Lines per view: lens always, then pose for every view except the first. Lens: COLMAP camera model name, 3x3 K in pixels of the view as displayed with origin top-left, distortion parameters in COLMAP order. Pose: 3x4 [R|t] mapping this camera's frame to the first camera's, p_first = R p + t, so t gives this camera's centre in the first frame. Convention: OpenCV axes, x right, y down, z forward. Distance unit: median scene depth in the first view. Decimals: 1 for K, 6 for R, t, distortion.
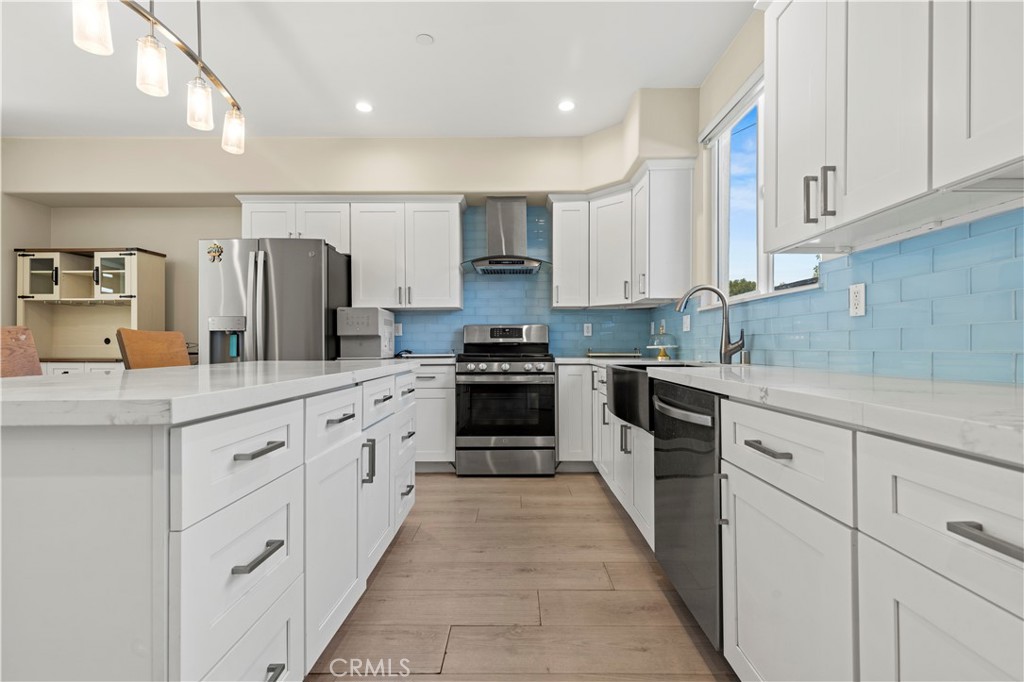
lens RADIAL K [[470.7, 0, 520.0], [0, 470.7, 342.7], [0, 0, 1]] dist [0.003805, 0.000032]
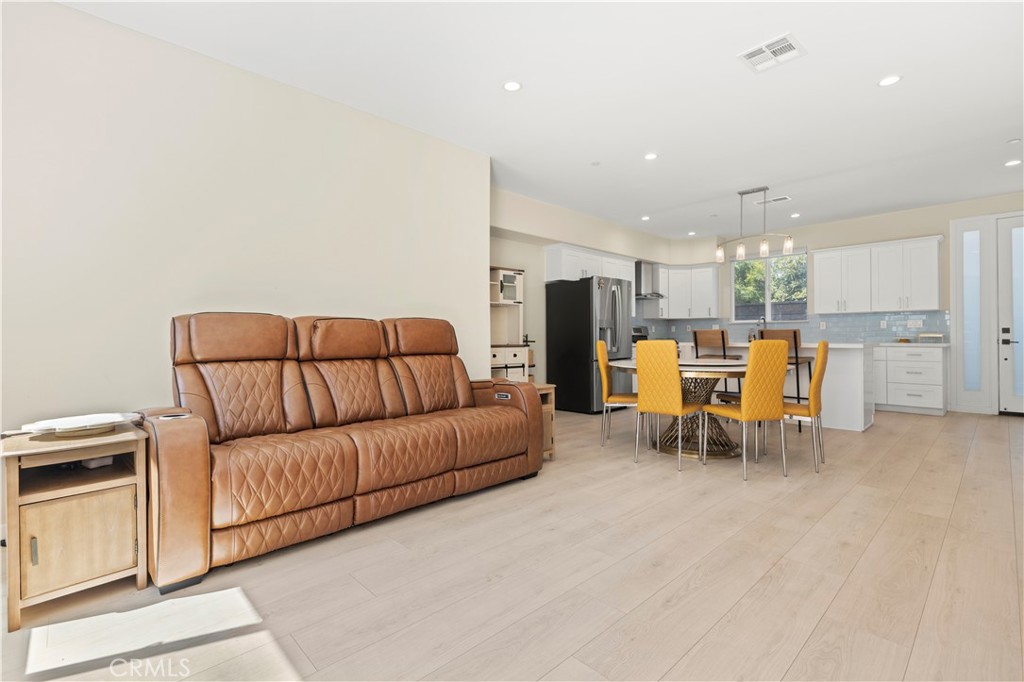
lens RADIAL K [[470.7, 0, 507.8], [0, 470.7, 337.7], [0, 0, 1]] dist [0.003805, 0.000032]
pose [[0.718538, 0.003053, 0.695481, -2.051330], [-0.003225, 0.999994, -0.001058, 0.014144], [-0.695480, -0.001483, 0.718544, -0.031307]]
